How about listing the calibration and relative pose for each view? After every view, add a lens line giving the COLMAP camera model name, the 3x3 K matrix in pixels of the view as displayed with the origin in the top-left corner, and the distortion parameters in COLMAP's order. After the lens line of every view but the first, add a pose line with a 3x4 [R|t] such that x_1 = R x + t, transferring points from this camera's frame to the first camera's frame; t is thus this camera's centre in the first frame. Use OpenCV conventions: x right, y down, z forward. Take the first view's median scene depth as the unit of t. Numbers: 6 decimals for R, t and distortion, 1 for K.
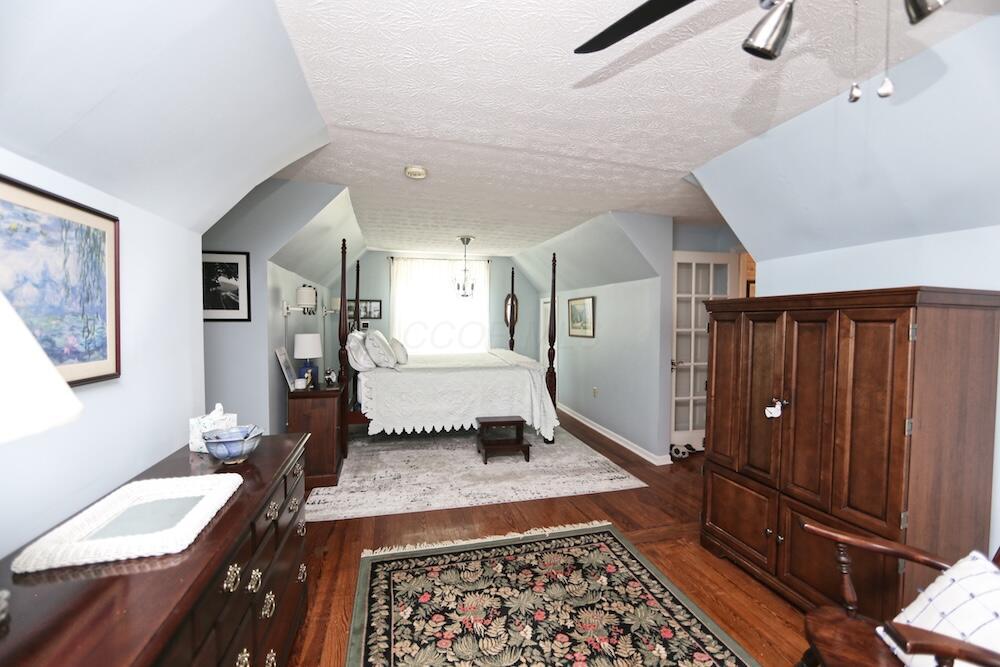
lens RADIAL K [[413.0, 0, 493.6], [0, 413.0, 329.9], [0, 0, 1]] dist [-0.000497, -0.000171]
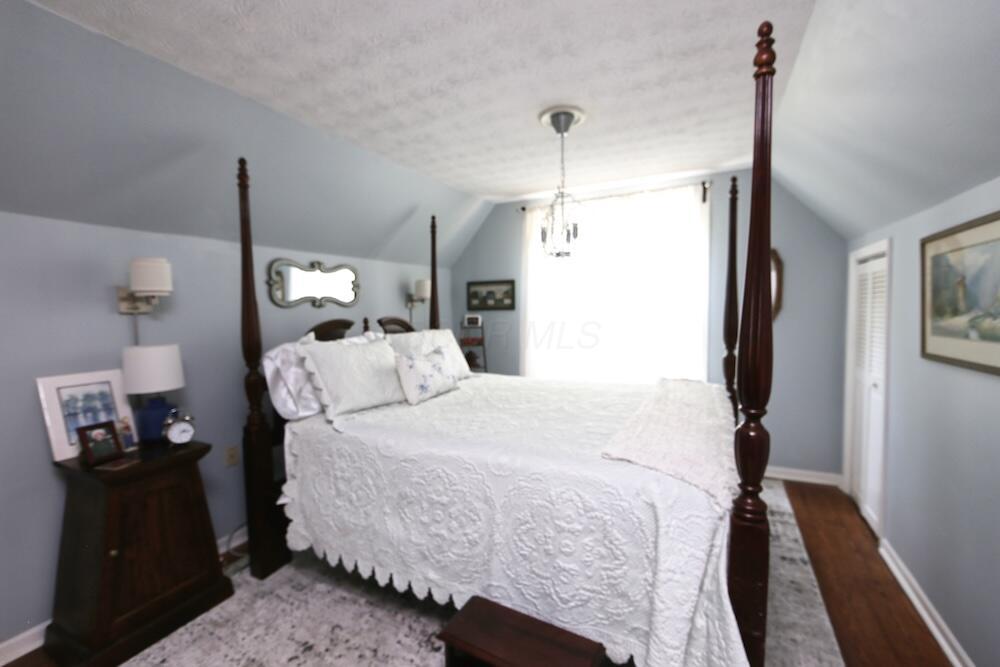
lens RADIAL K [[413.0, 0, 504.8], [0, 413.0, 333.5], [0, 0, 1]] dist [-0.000497, -0.000171]
pose [[0.756866, 0.023997, -0.653130, 0.150857], [0.001962, 0.999238, 0.038987, -0.015896], [0.653567, -0.030789, 0.756242, 0.574897]]
